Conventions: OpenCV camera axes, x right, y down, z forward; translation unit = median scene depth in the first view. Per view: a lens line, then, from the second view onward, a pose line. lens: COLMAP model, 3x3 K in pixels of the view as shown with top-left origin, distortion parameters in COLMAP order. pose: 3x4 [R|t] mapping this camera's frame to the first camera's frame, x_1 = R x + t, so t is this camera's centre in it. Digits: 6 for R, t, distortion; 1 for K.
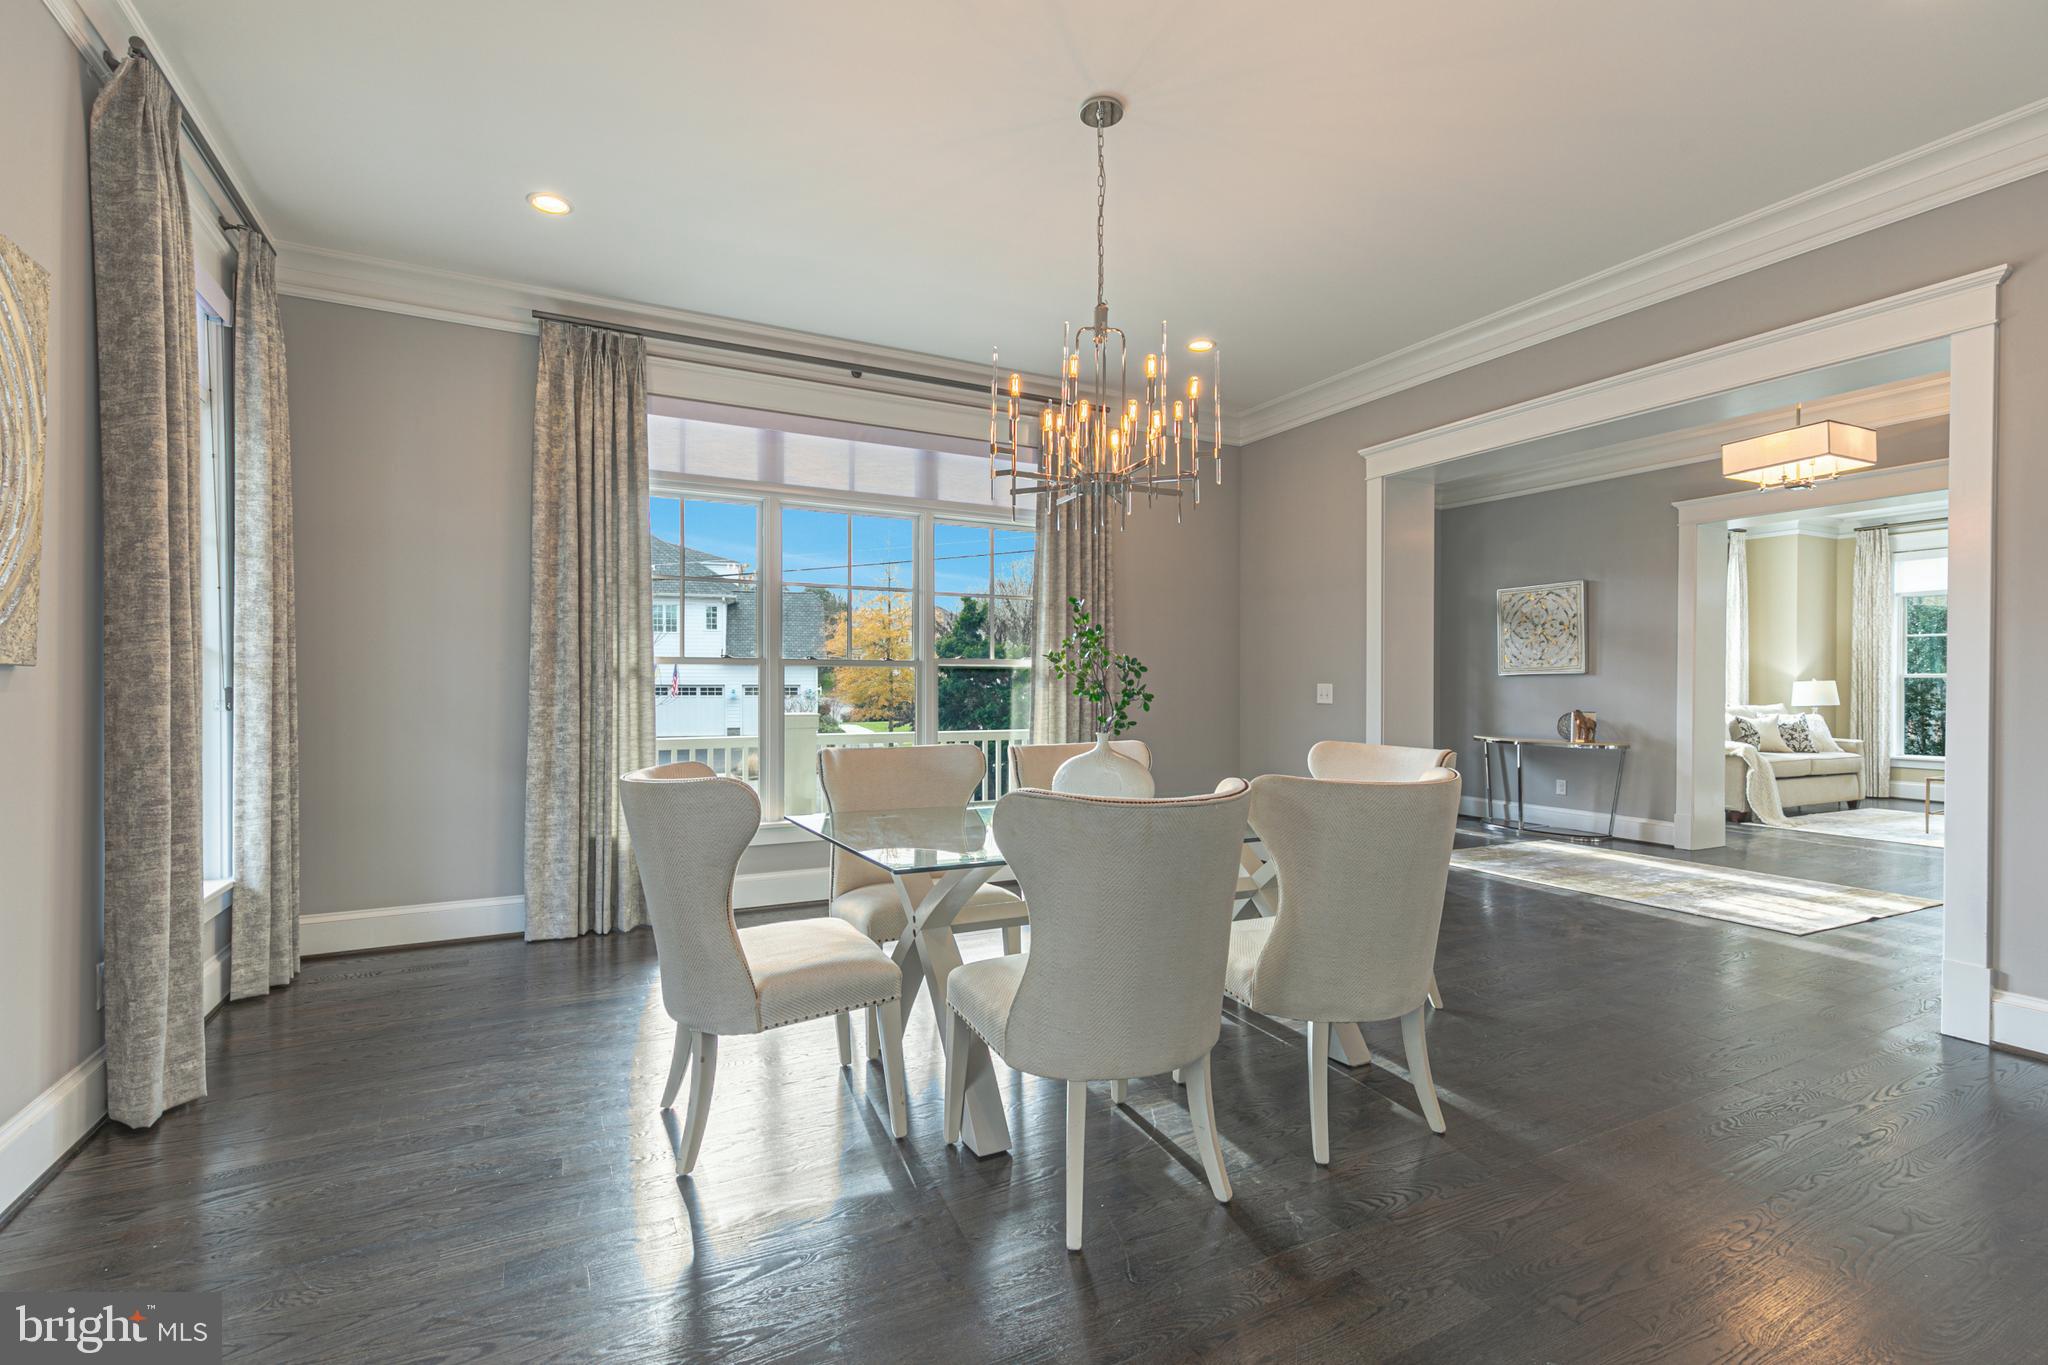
lens RADIAL K [[914.2, 0, 1025.7], [0, 914.2, 694.0], [0, 0, 1]] dist [0.010056, -0.002972]
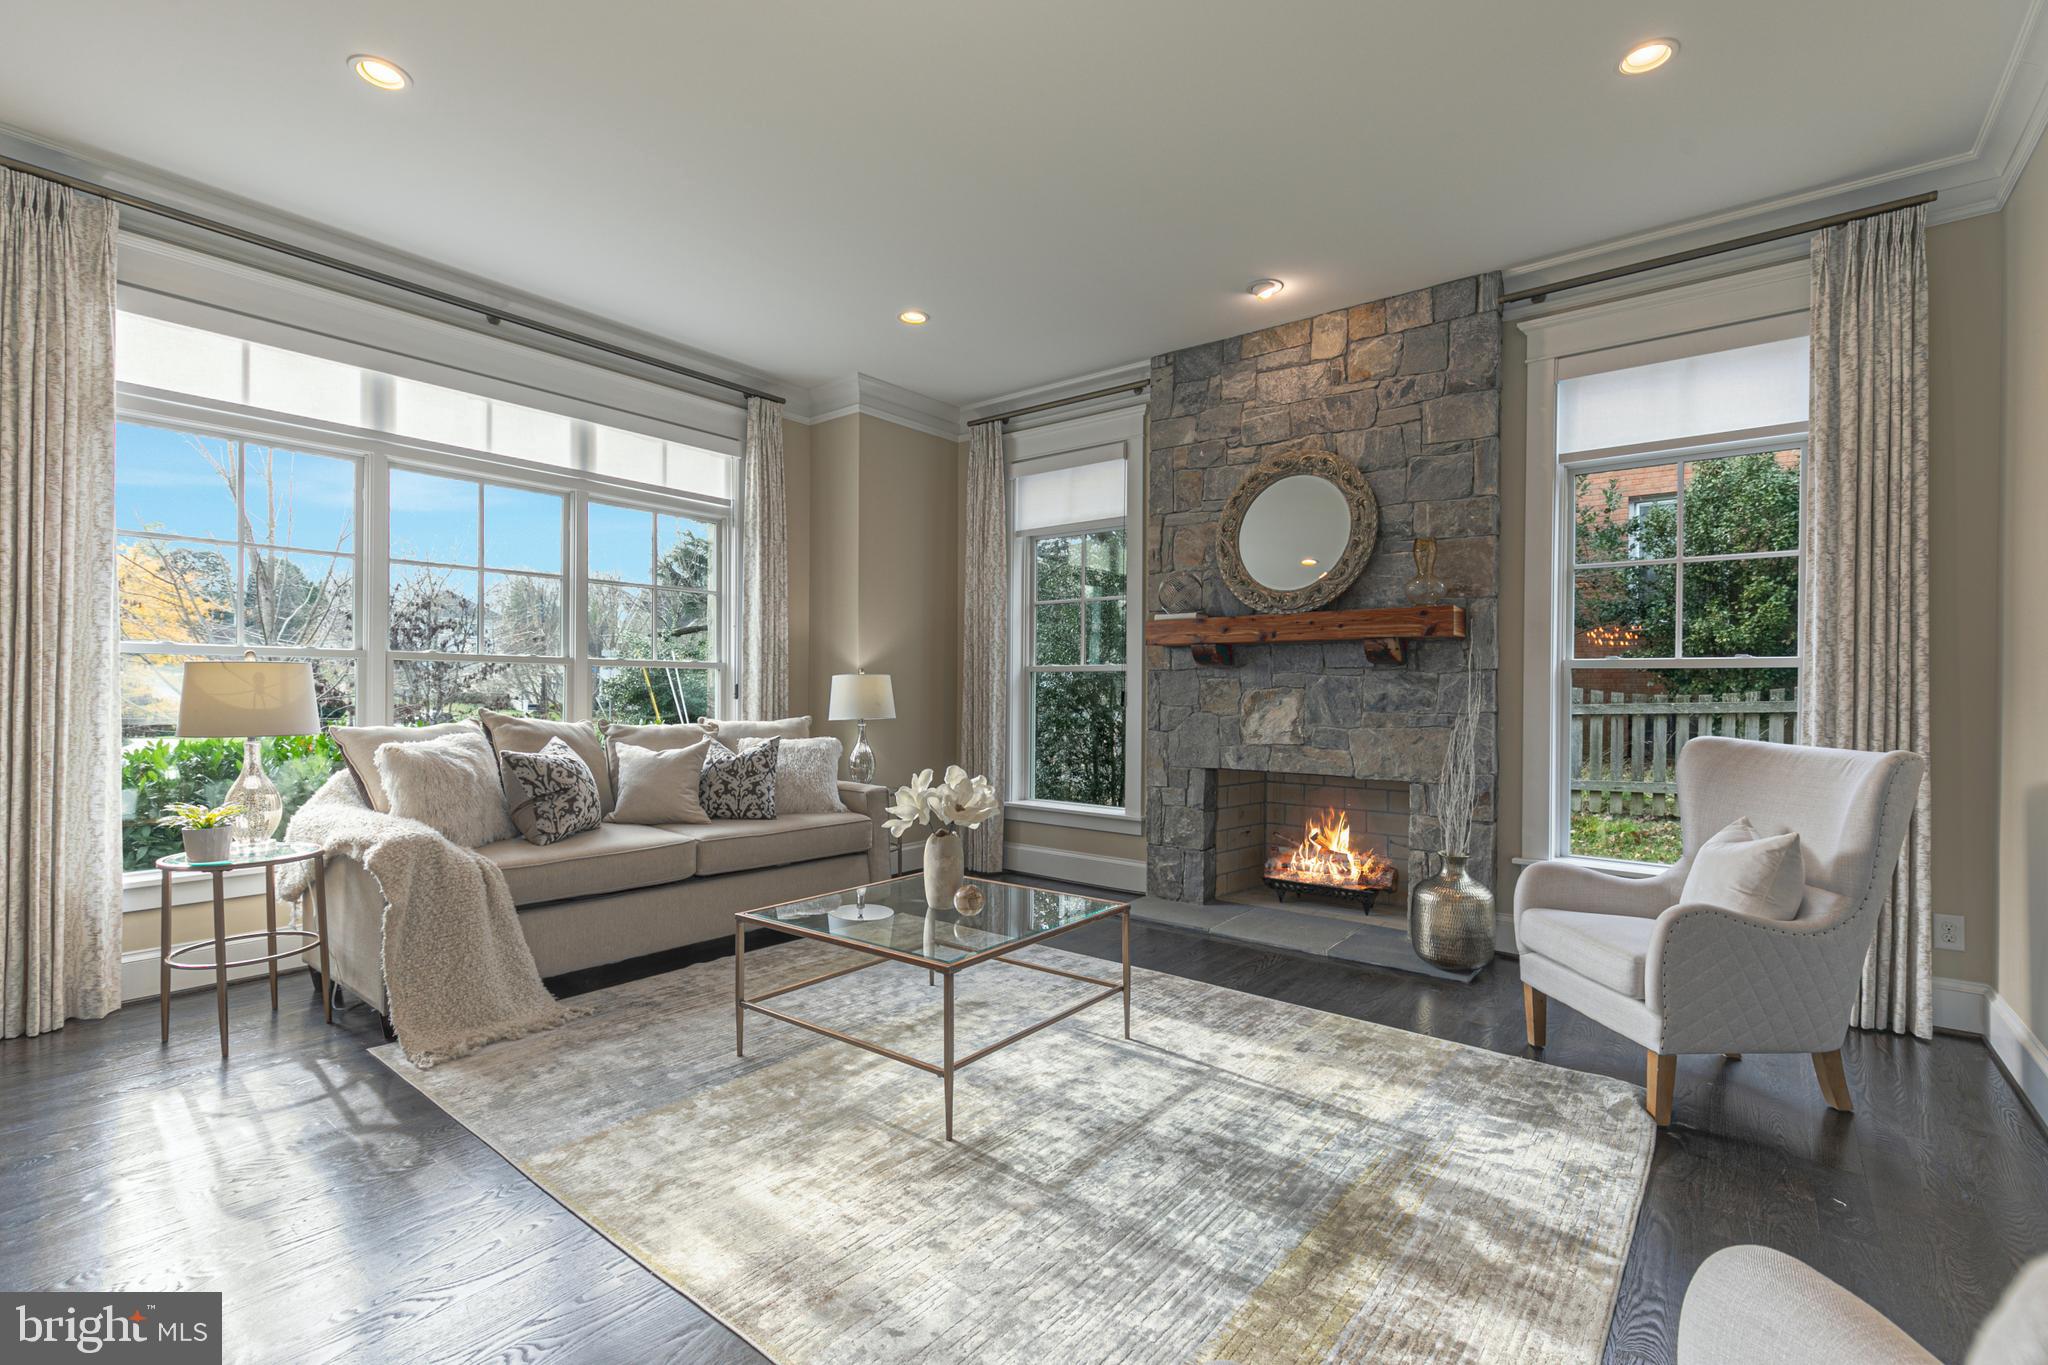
lens RADIAL K [[914.2, 0, 1025.5], [0, 914.2, 692.9], [0, 0, 1]] dist [0.010056, -0.002972]
pose [[0.916606, 0.004684, 0.399765, 3.152198], [-0.004632, 0.999989, -0.001096, -0.013441], [-0.399766, -0.000847, 0.916617, 1.990268]]
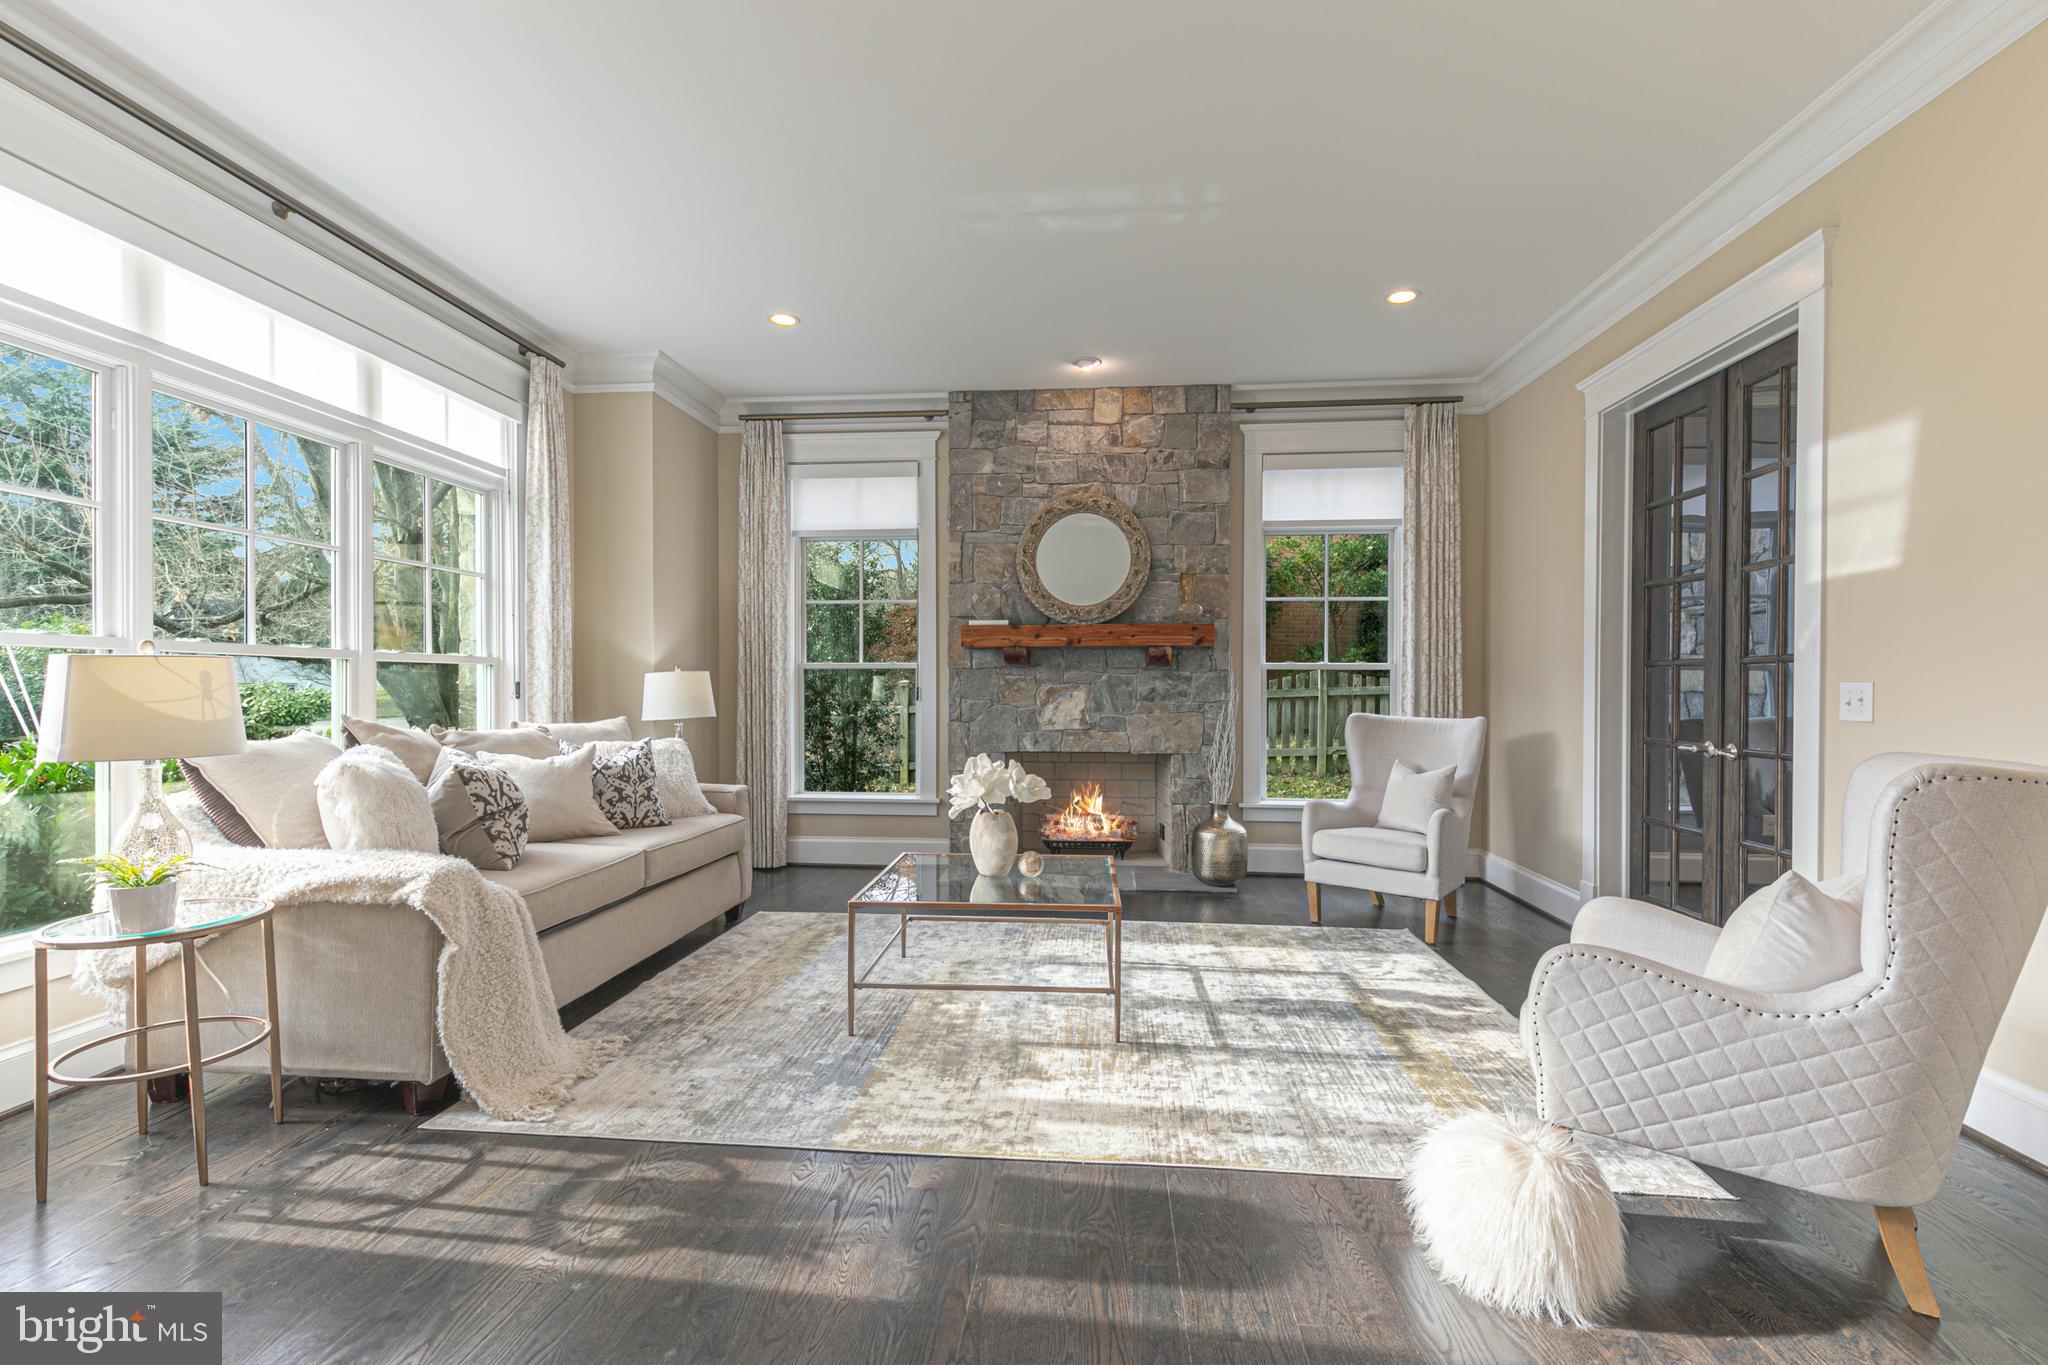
lens RADIAL K [[914.2, 0, 1014.5], [0, 914.2, 697.0], [0, 0, 1]] dist [0.010056, -0.002972]
pose [[0.546030, -0.009582, 0.837711, 2.272280], [0.003184, 0.999951, 0.009363, -0.017260], [-0.837759, -0.002445, 0.546034, 2.398827]]
